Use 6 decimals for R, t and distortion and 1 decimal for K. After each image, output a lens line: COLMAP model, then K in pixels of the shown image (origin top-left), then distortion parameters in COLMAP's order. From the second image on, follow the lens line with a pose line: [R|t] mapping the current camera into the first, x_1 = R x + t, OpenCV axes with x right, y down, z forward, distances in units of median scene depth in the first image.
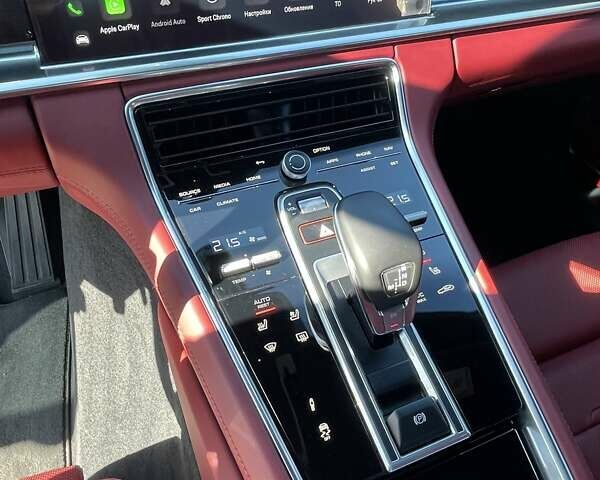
lens RADIAL K [[622.8, 0, 299.4], [0, 622.8, 237.8], [0, 0, 1]] dist [0.009771, 0.000000]
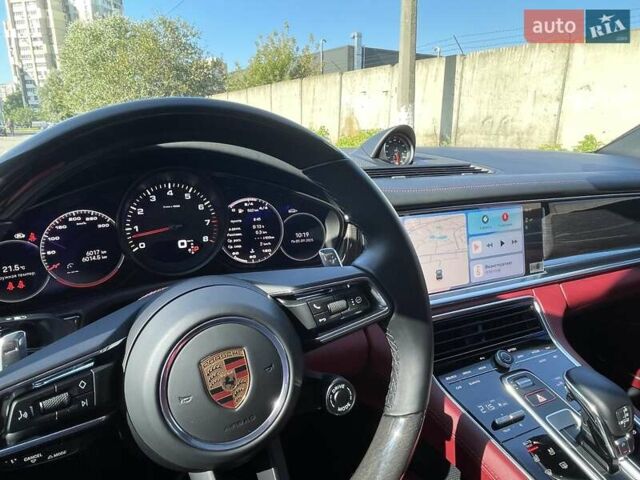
lens RADIAL K [[430.6, 0, 319.5], [0, 430.6, 241.2], [0, 0, 1]] dist [0.002050, -0.001459]
pose [[0.996349, -0.074492, -0.041705, -0.393853], [0.046603, 0.883875, -0.465396, 0.107554], [0.071530, 0.461753, 0.884120, -0.162176]]
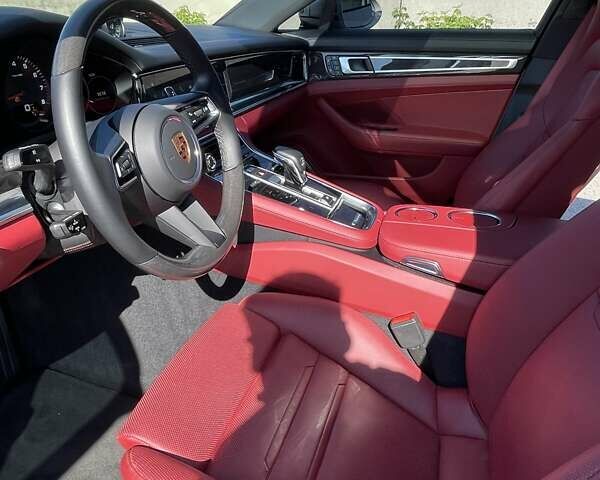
lens RADIAL K [[532.3, 0, 299.9], [0, 532.3, 241.4], [0, 0, 1]] dist [0.021294, -0.015599]
pose [[0.690379, -0.359332, 0.627899, -1.272282], [0.512091, 0.855798, -0.073294, 0.450009], [-0.511018, 0.372142, 0.774836, -0.704677]]
